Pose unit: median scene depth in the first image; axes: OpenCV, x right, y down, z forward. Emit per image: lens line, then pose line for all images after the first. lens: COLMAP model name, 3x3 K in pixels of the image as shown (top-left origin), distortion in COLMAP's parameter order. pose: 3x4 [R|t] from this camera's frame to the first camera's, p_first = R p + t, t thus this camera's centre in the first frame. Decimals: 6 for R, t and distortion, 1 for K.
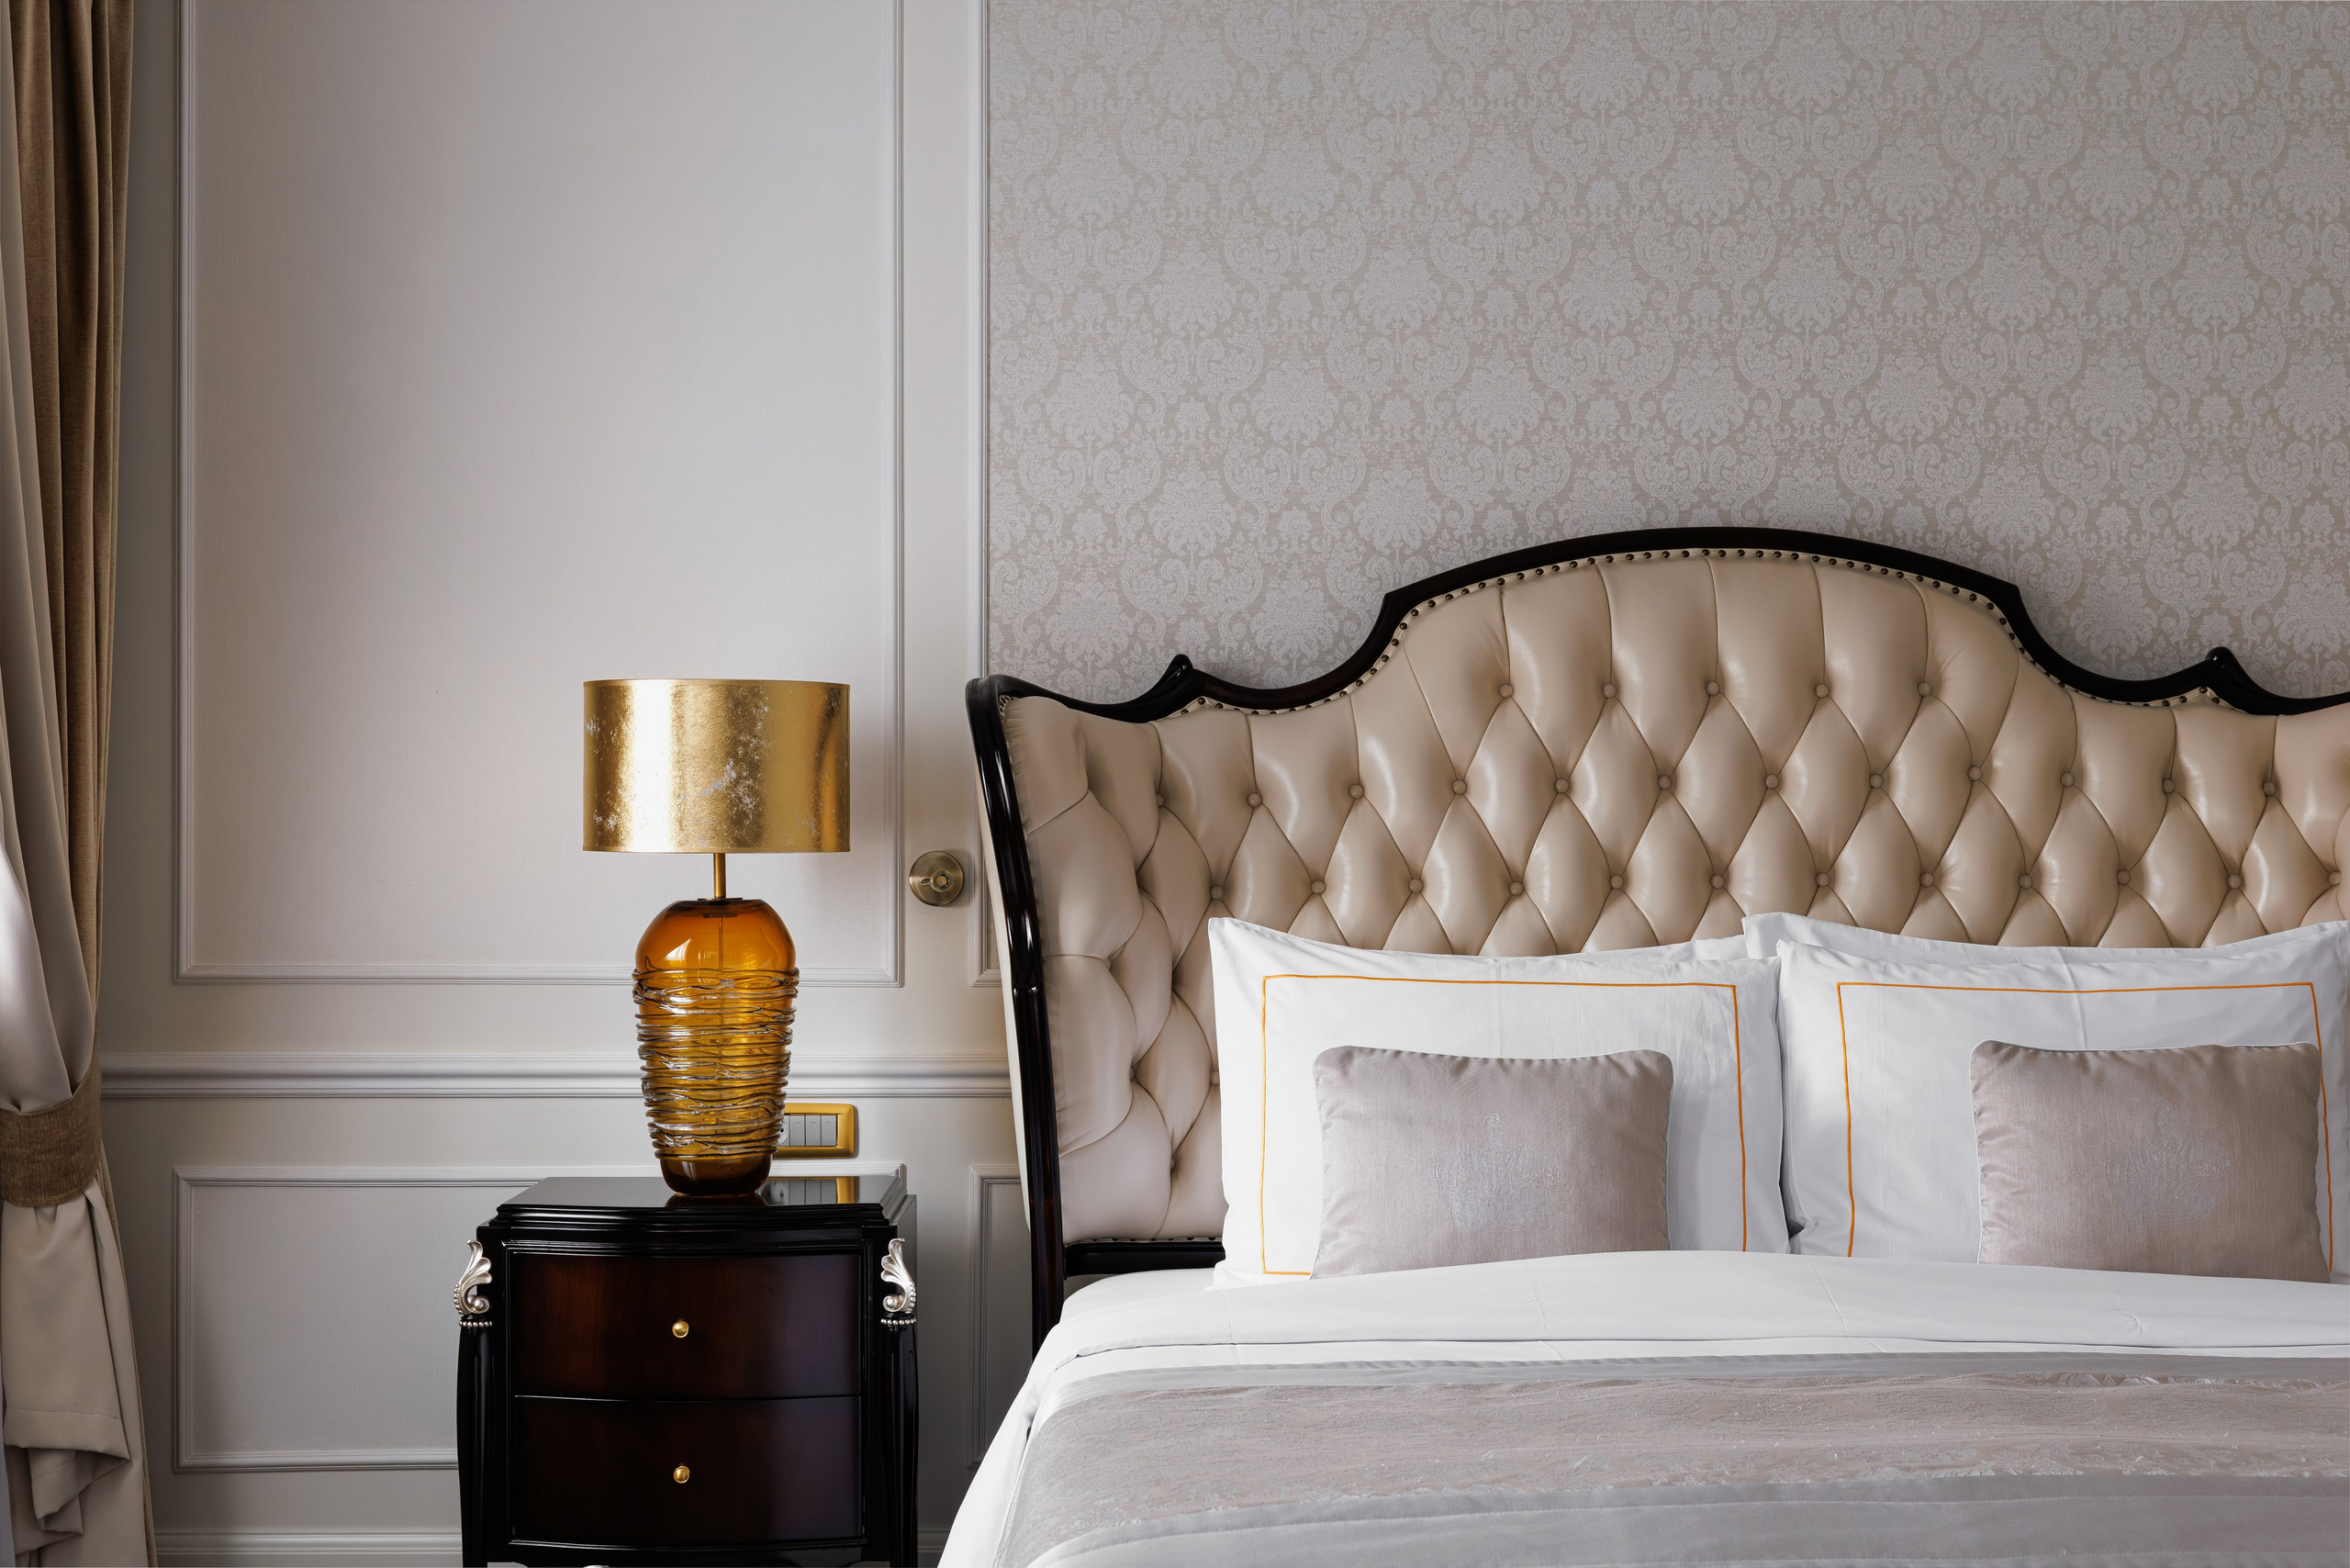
lens RADIAL K [[3292.6, 0, 1172.1], [0, 3292.6, 901.9], [0, 0, 1]] dist [0.012369, -0.054649]
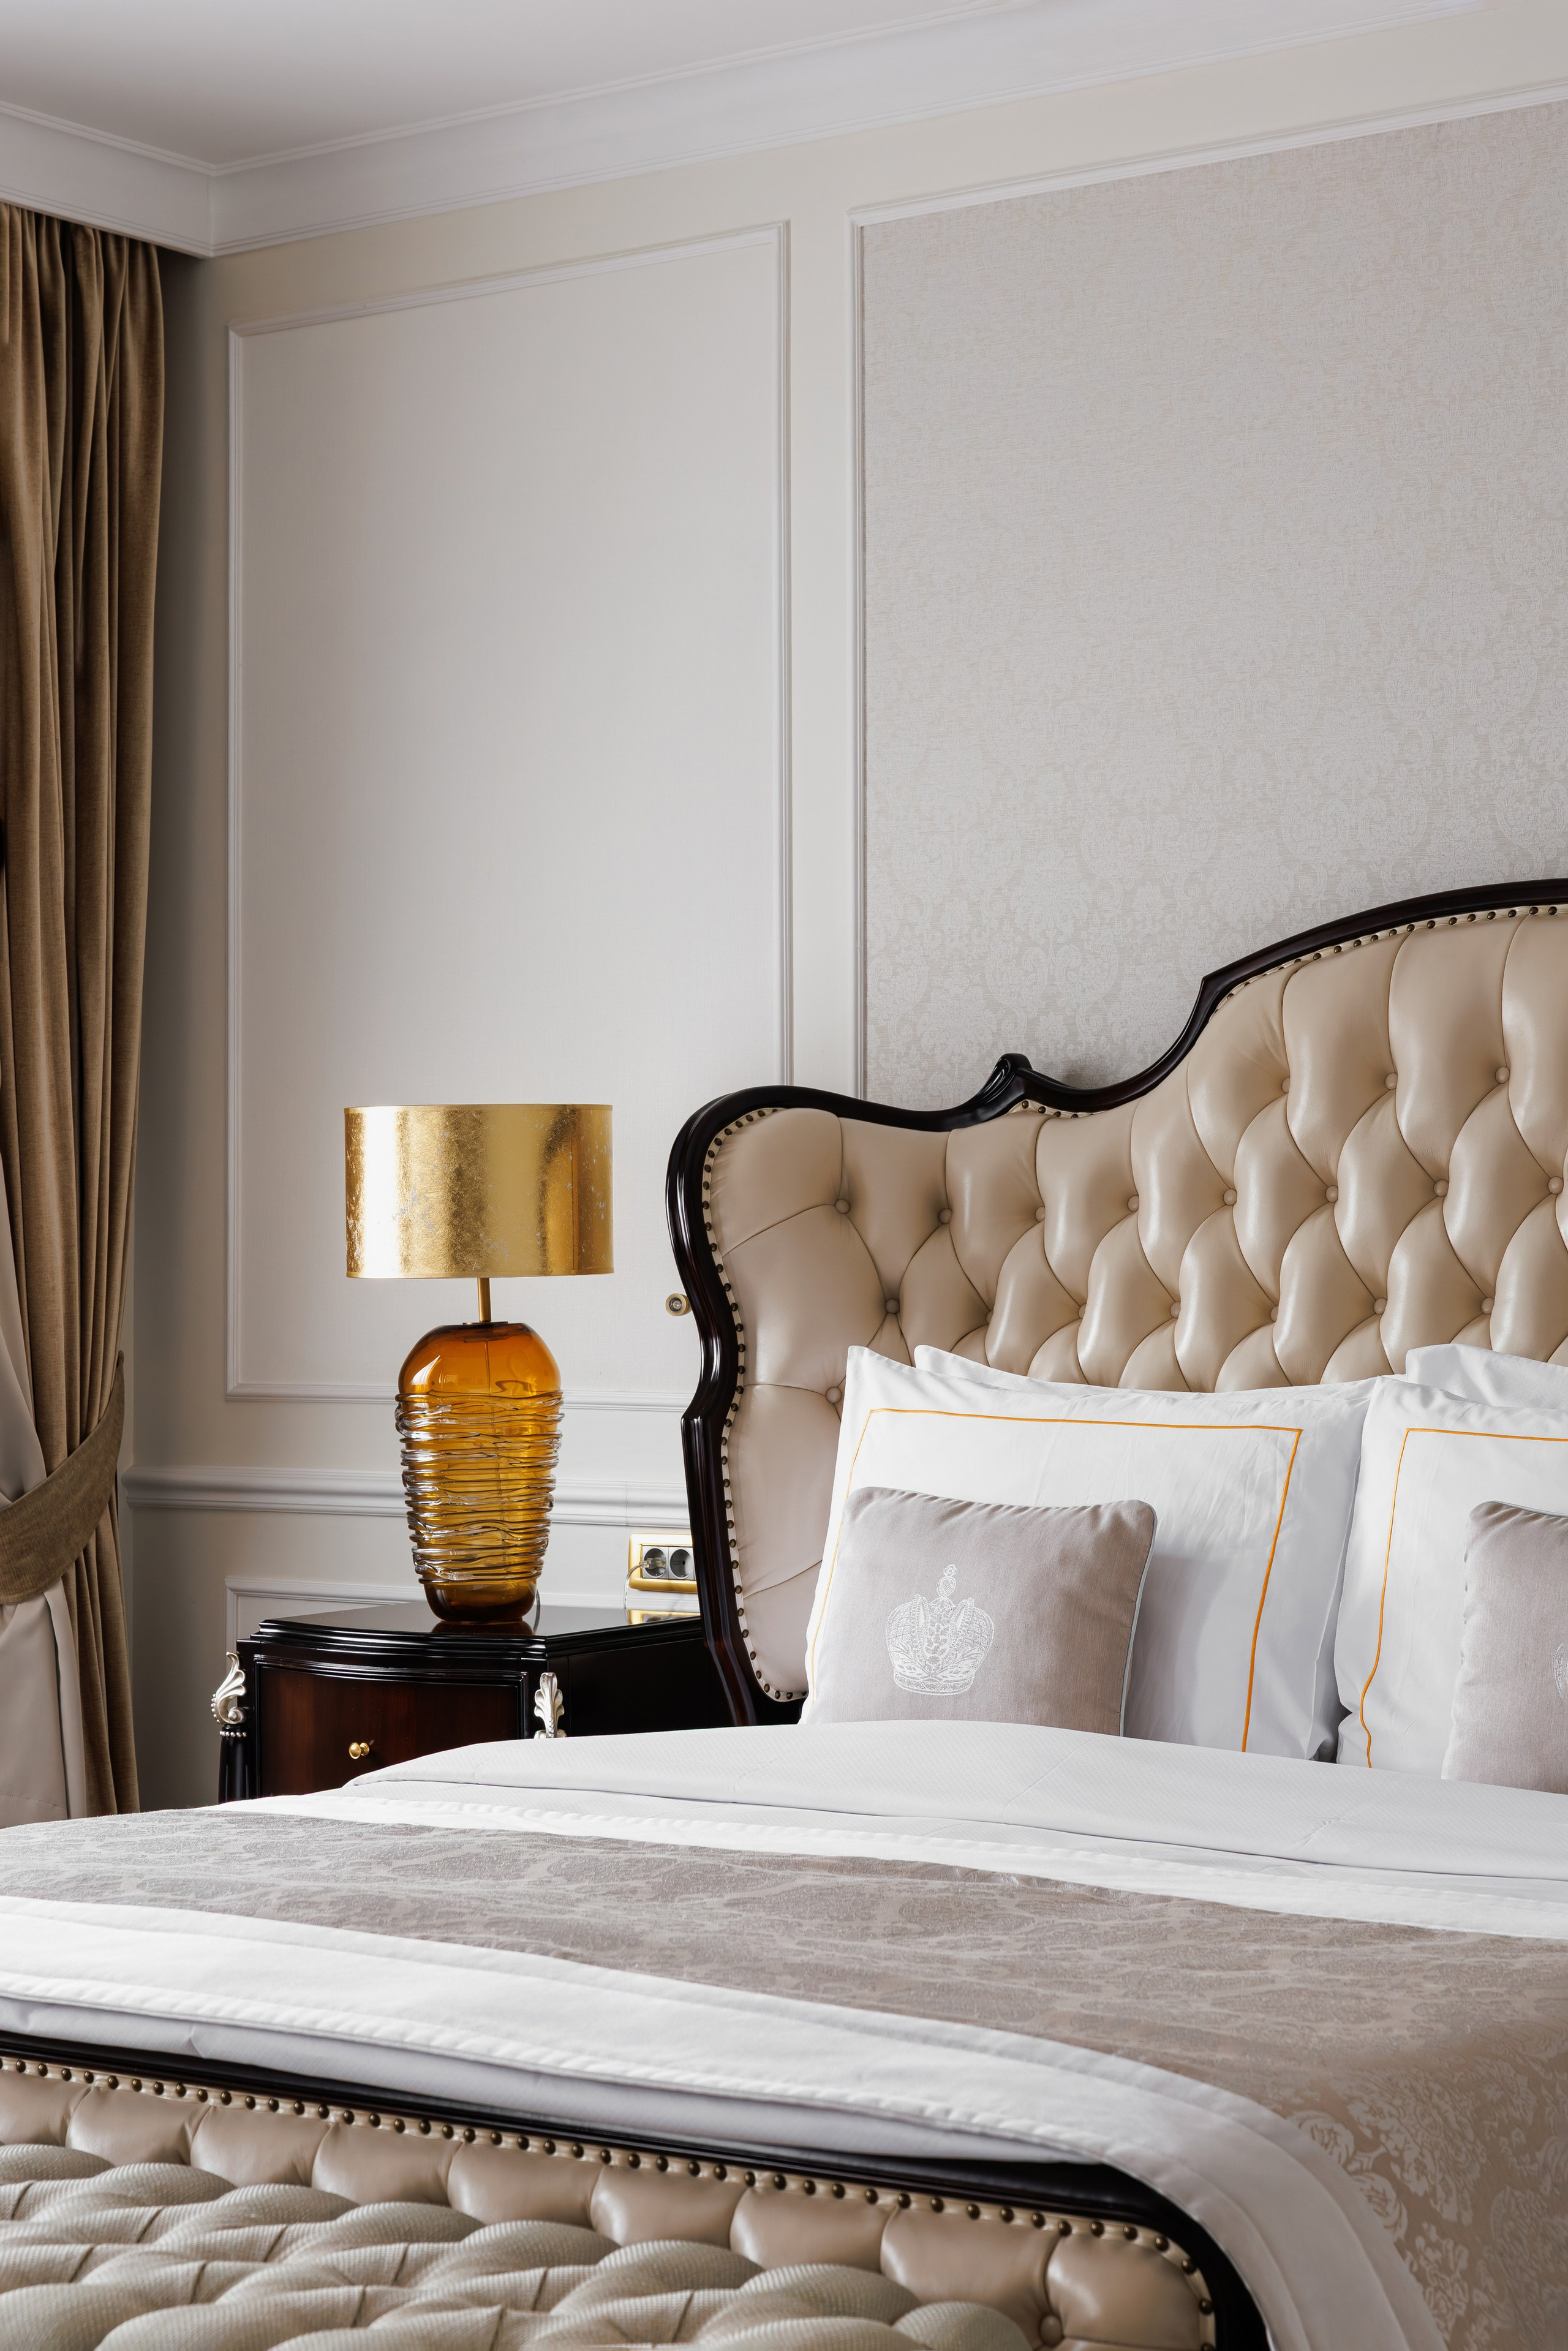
lens RADIAL K [[4237.0, 0, 783.8], [0, 4237.0, 1150.9], [0, 0, 1]] dist [-0.003798, -0.001939]
pose [[0.807037, -0.020371, -0.590149, 0.629911], [-0.000300, 0.999390, -0.034908, -0.007452], [0.590501, 0.028349, 0.806539, 0.022240]]
